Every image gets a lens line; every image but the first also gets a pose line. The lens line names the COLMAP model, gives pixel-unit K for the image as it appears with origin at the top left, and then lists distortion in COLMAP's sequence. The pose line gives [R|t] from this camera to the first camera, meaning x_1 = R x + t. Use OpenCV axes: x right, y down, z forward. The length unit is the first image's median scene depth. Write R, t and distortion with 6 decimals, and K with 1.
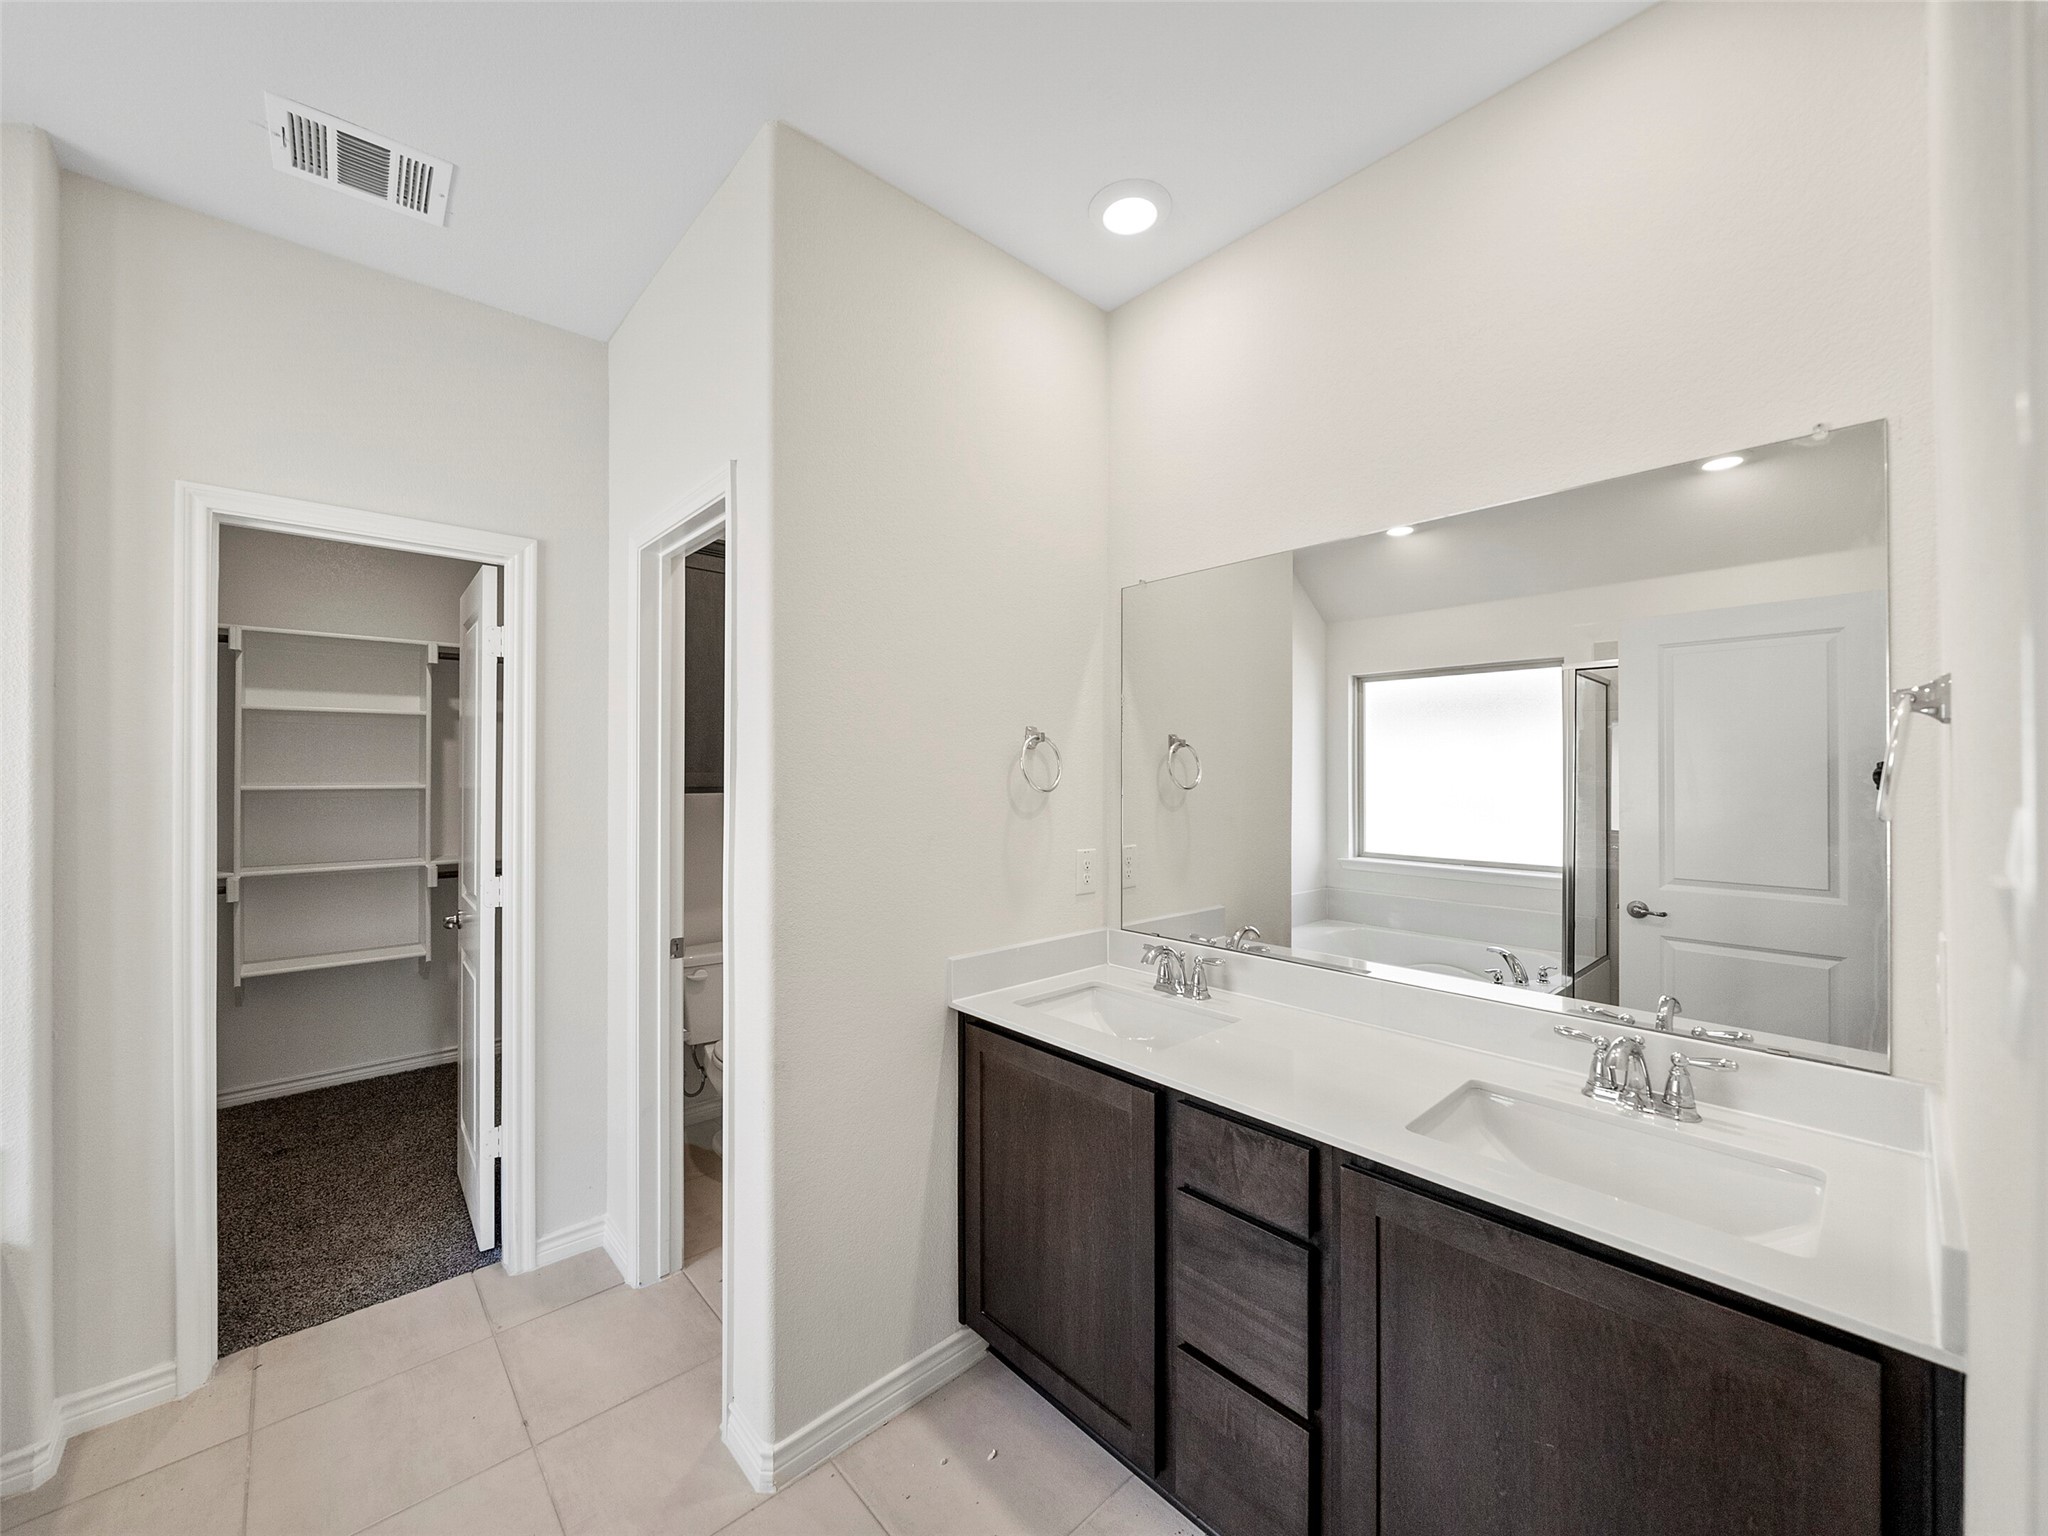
lens RADIAL K [[800.9, 0, 1014.7], [0, 800.9, 781.3], [0, 0, 1]] dist [-0.003682, -0.000315]
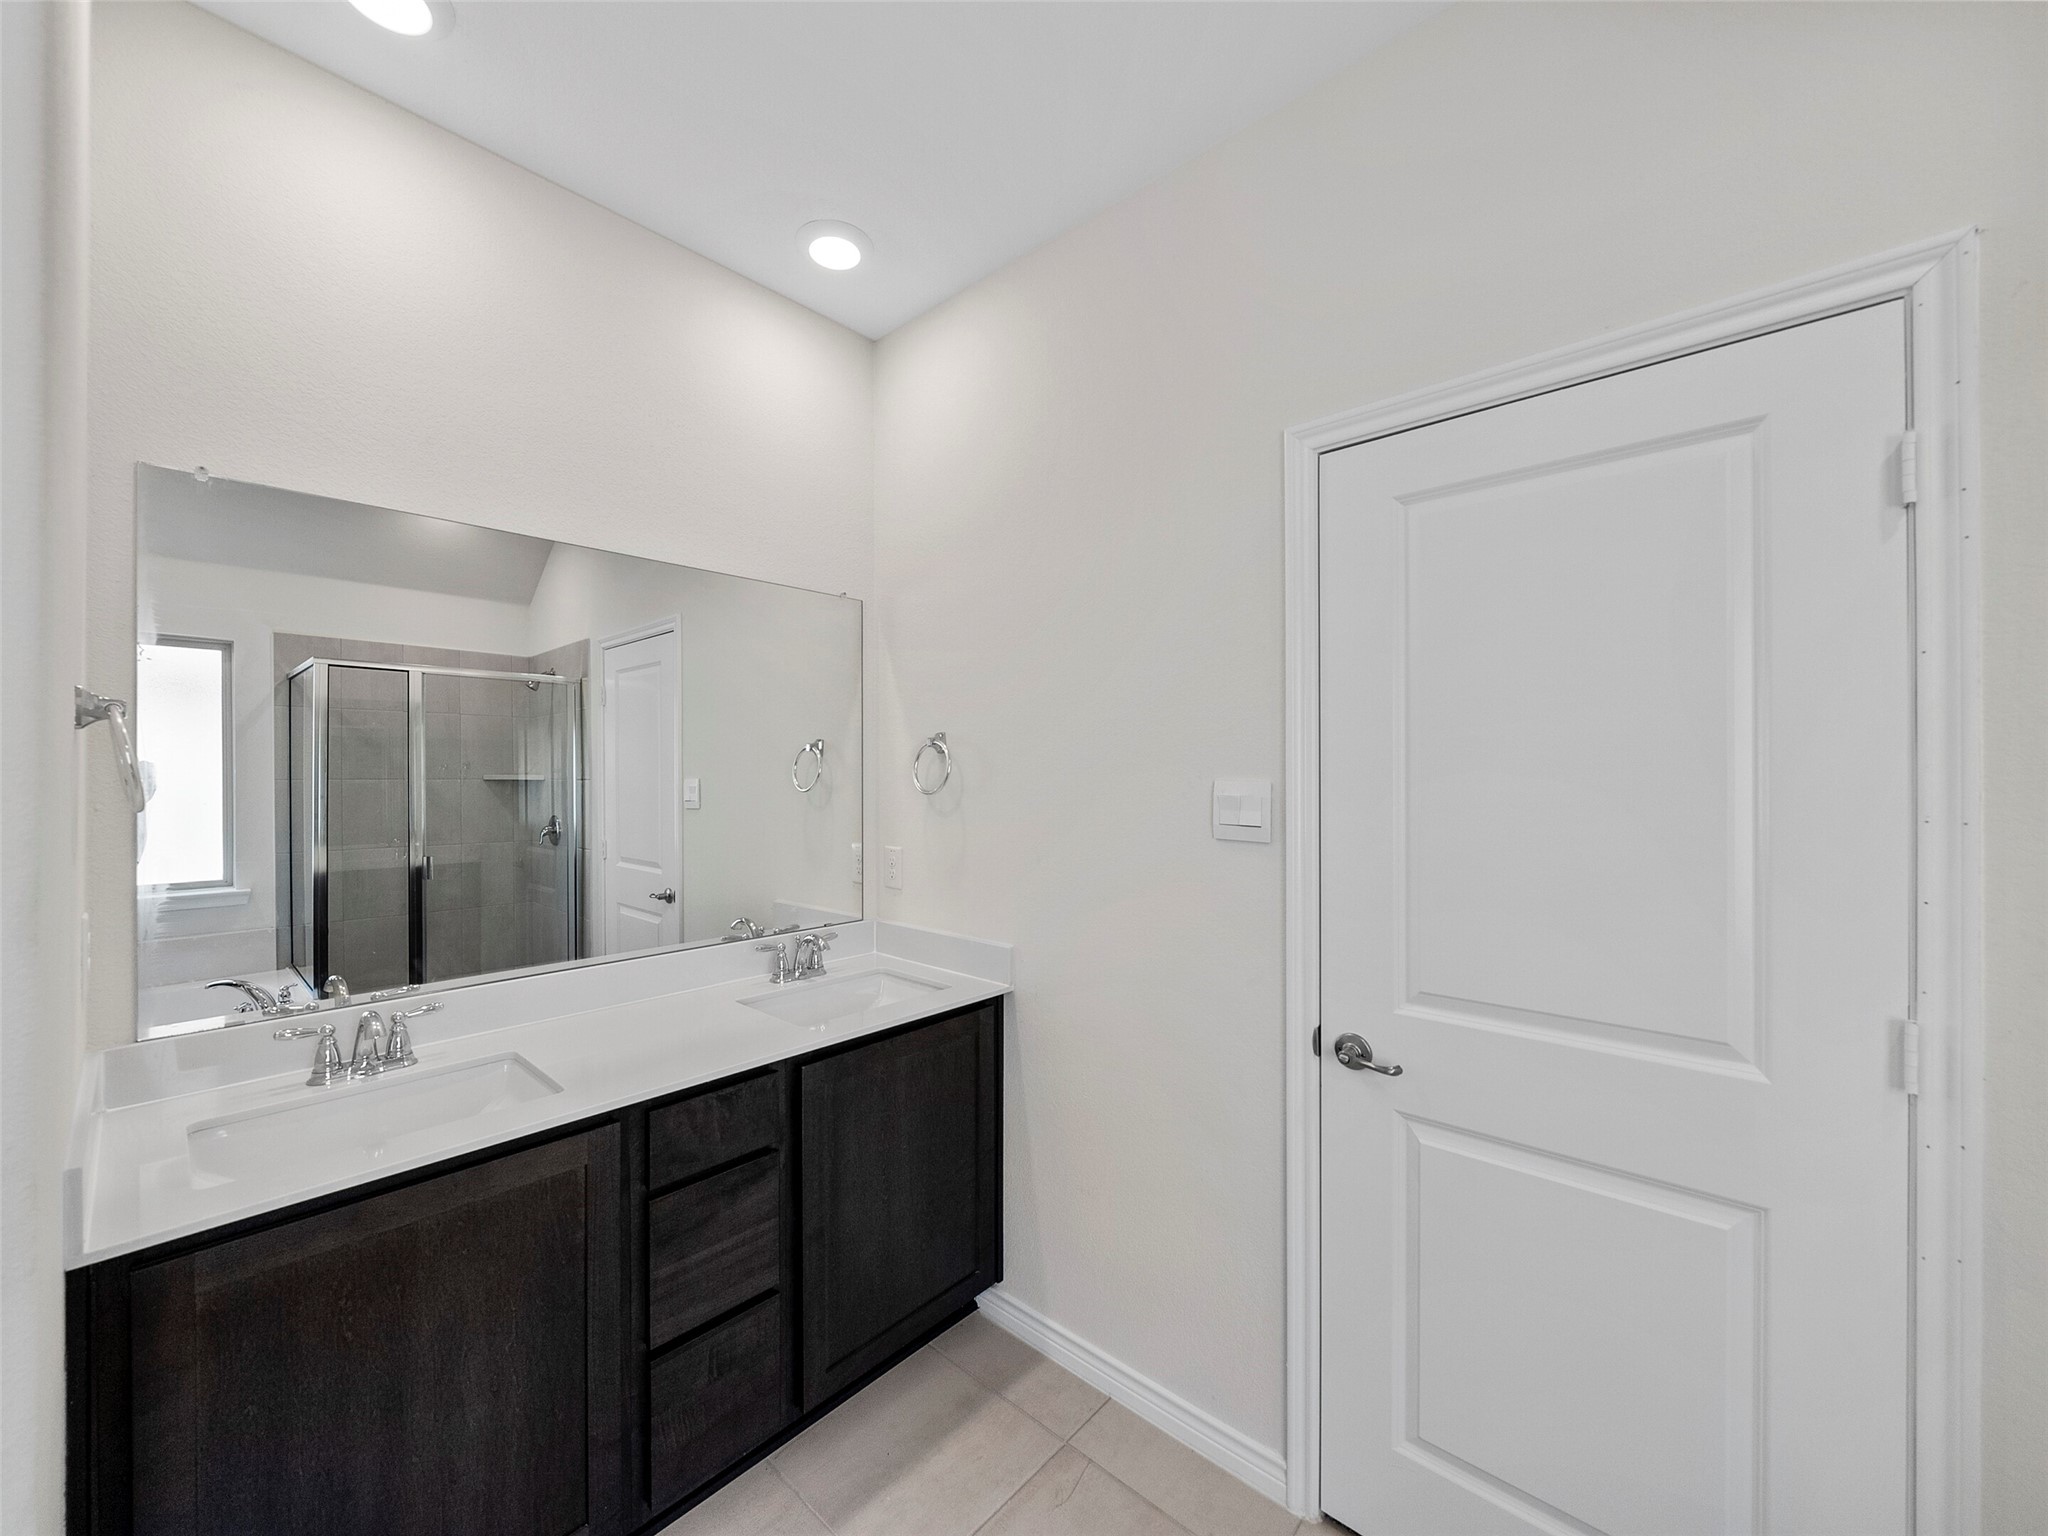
lens RADIAL K [[800.9, 0, 1015.5], [0, 800.9, 768.1], [0, 0, 1]] dist [-0.003682, -0.000315]
pose [[-0.102967, -0.020403, 0.994476, -0.810416], [-0.008917, 0.999768, 0.019588, -0.038504], [-0.994645, -0.006851, -0.103125, 0.677491]]
